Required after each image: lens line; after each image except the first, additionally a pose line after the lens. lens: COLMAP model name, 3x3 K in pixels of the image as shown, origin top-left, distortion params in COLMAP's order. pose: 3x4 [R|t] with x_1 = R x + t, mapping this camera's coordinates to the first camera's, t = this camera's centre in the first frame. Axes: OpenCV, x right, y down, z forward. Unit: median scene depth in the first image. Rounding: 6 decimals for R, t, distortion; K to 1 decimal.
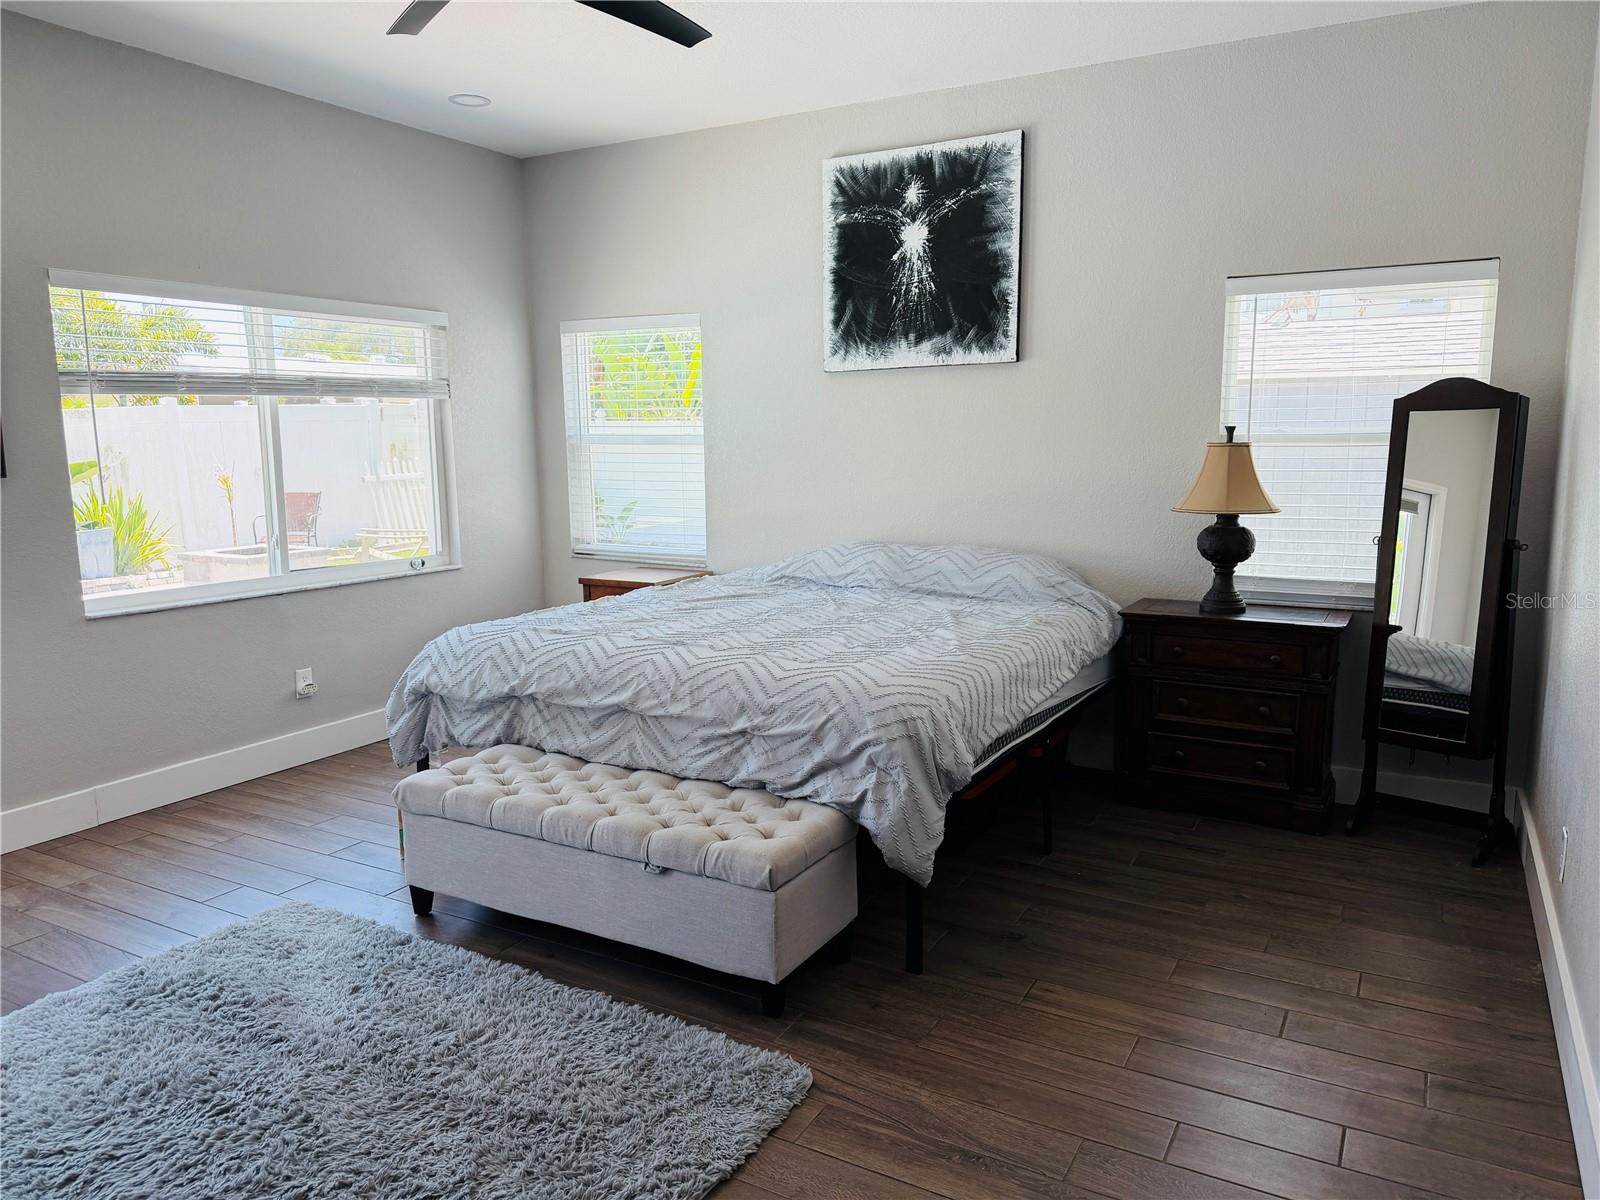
lens RADIAL K [[1108.8, 0, 800.0], [0, 1108.8, 600.0], [0, 0, 1]] dist [0.152053, -0.238394]
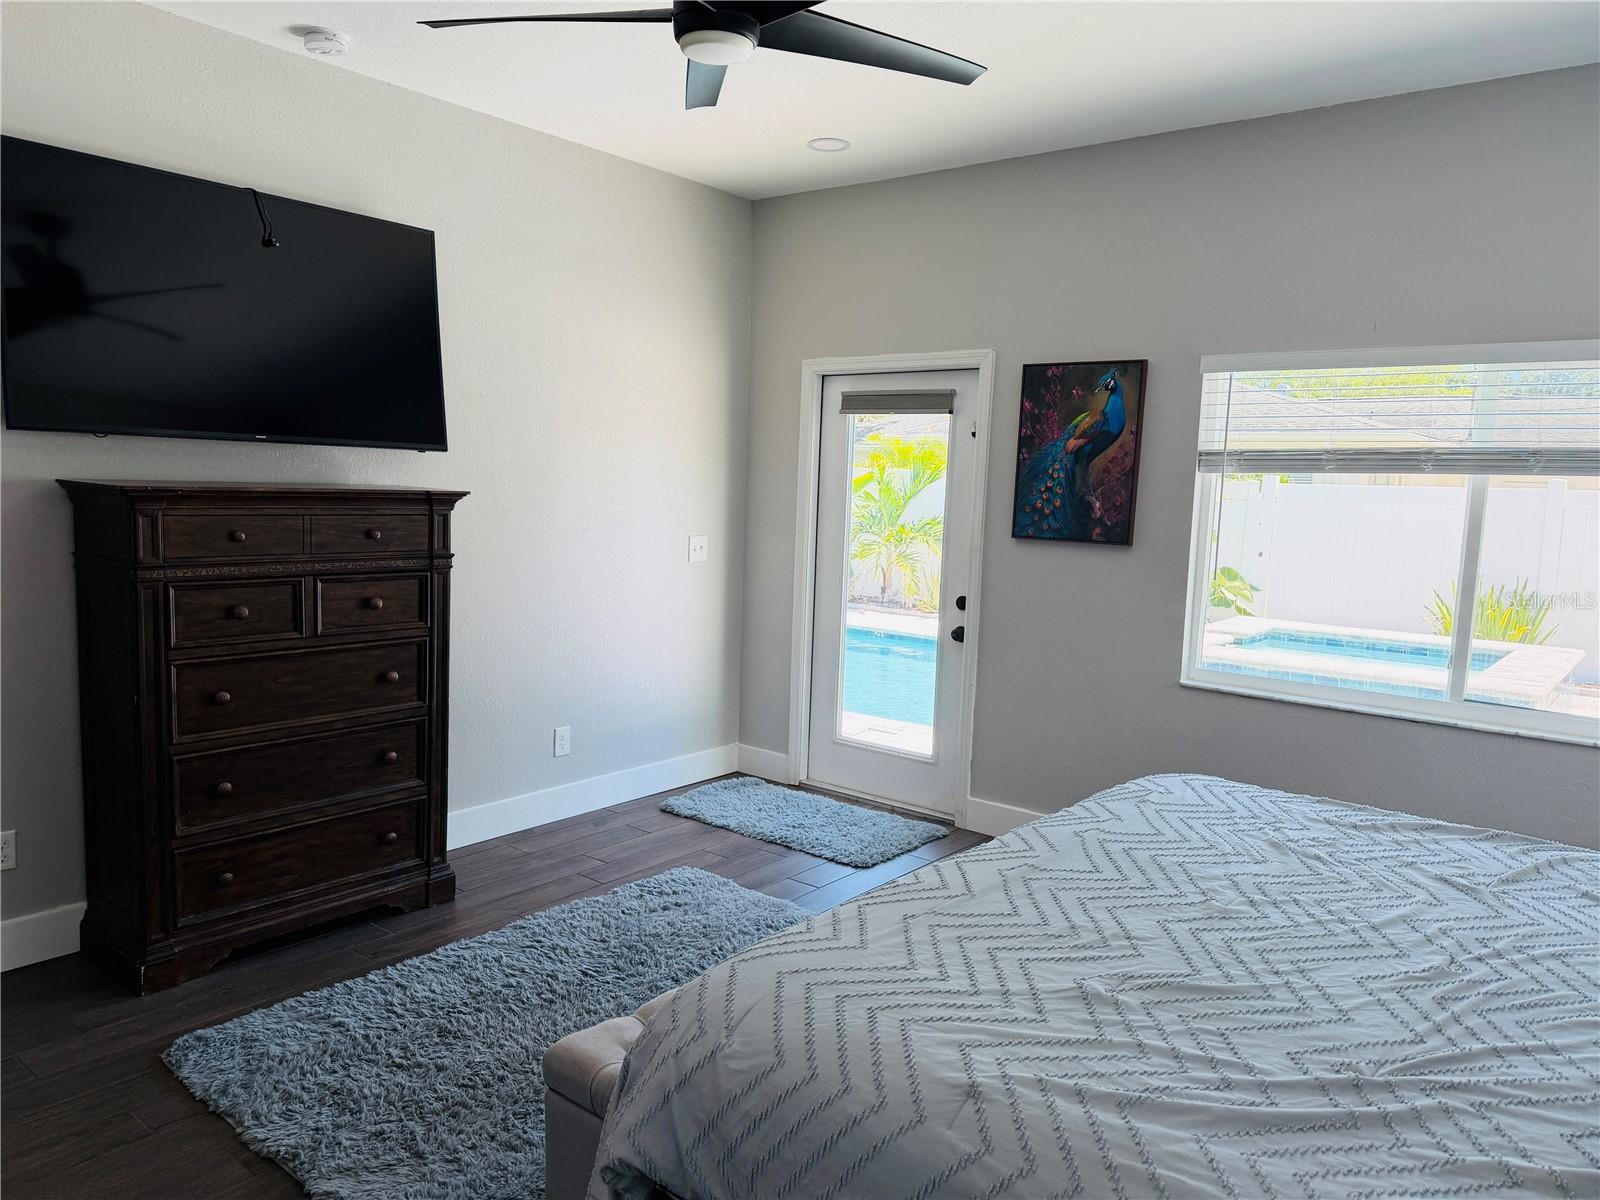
lens RADIAL K [[1115.2, 0, 800.0], [0, 1115.2, 600.0], [0, 0, 1]] dist [0.075801, -0.085346]
pose [[-0.174919, 0.107320, -0.978716, 0.433574], [-0.172759, 0.975274, 0.137819, -0.139002], [0.969308, 0.193190, -0.152054, 0.777923]]
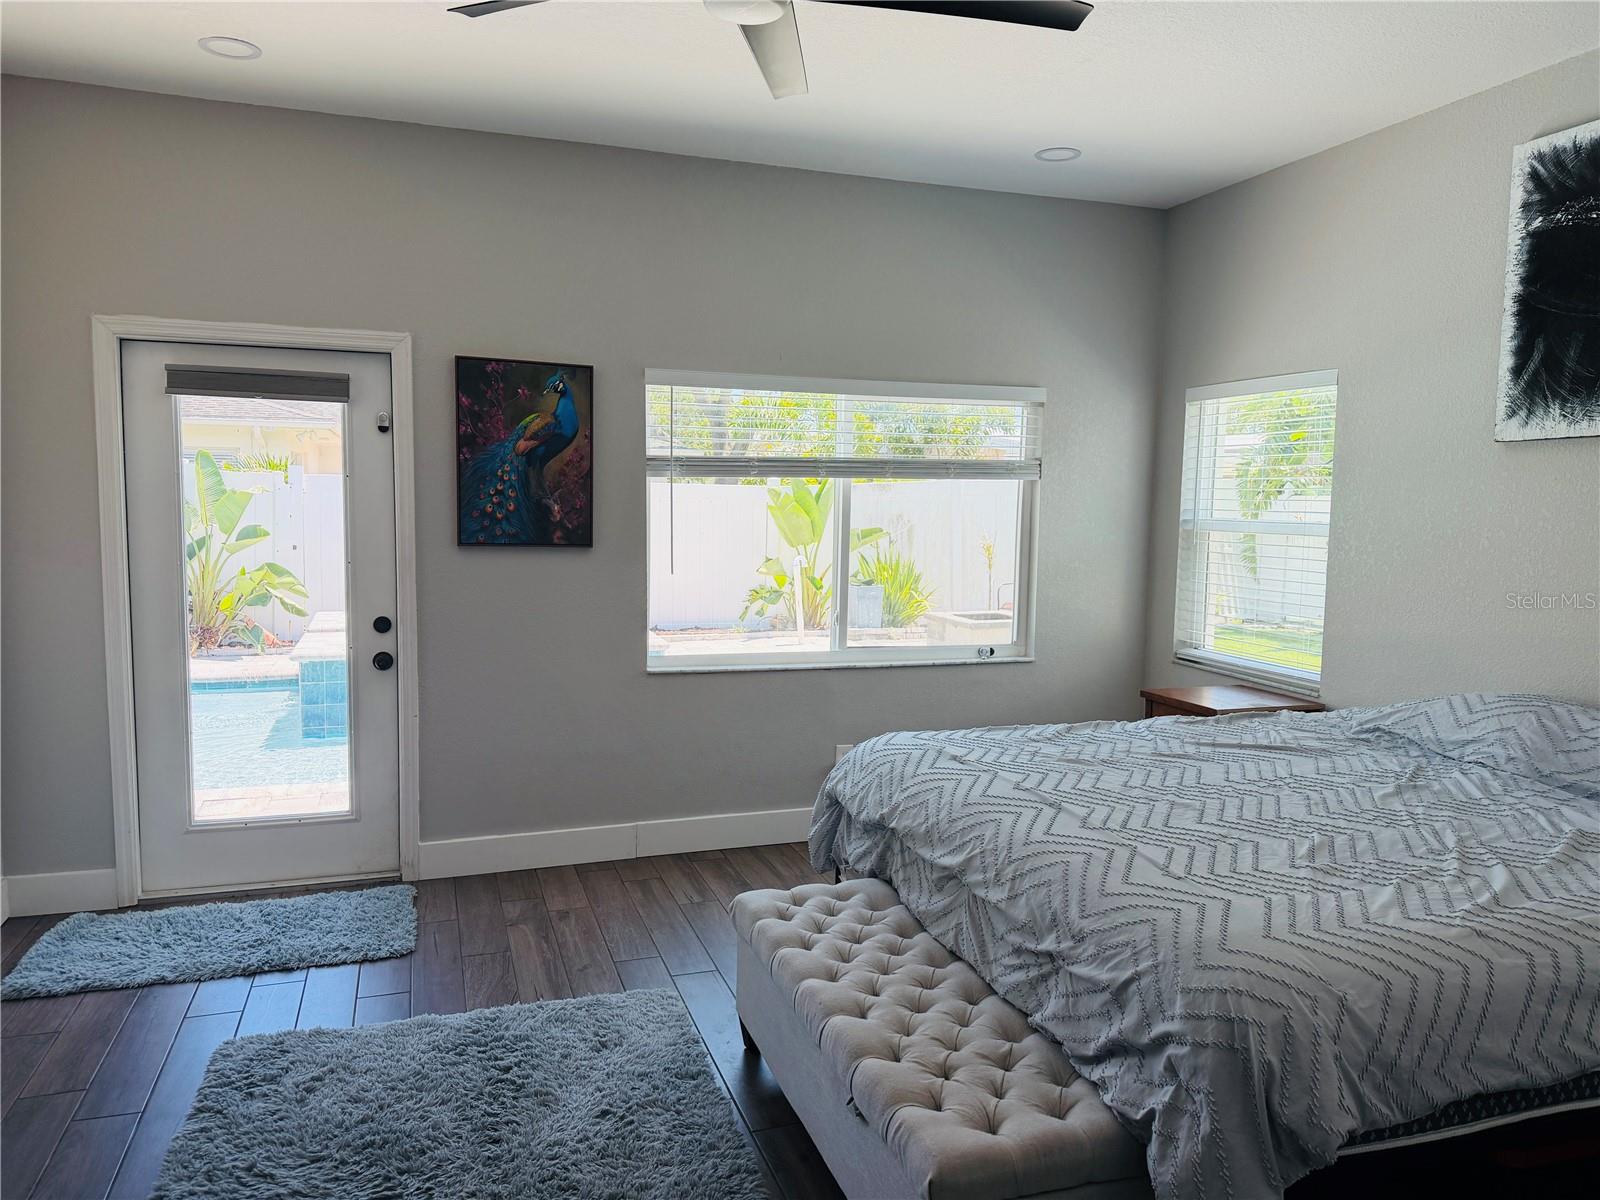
lens RADIAL K [[1115.2, 0, 800.0], [0, 1115.2, 600.0], [0, 0, 1]] dist [0.075801, -0.085346]
pose [[0.746735, 0.079594, -0.660343, 0.209231], [-0.119442, 0.992722, -0.015412, -0.055428], [0.654310, 0.090381, 0.750806, 0.246401]]
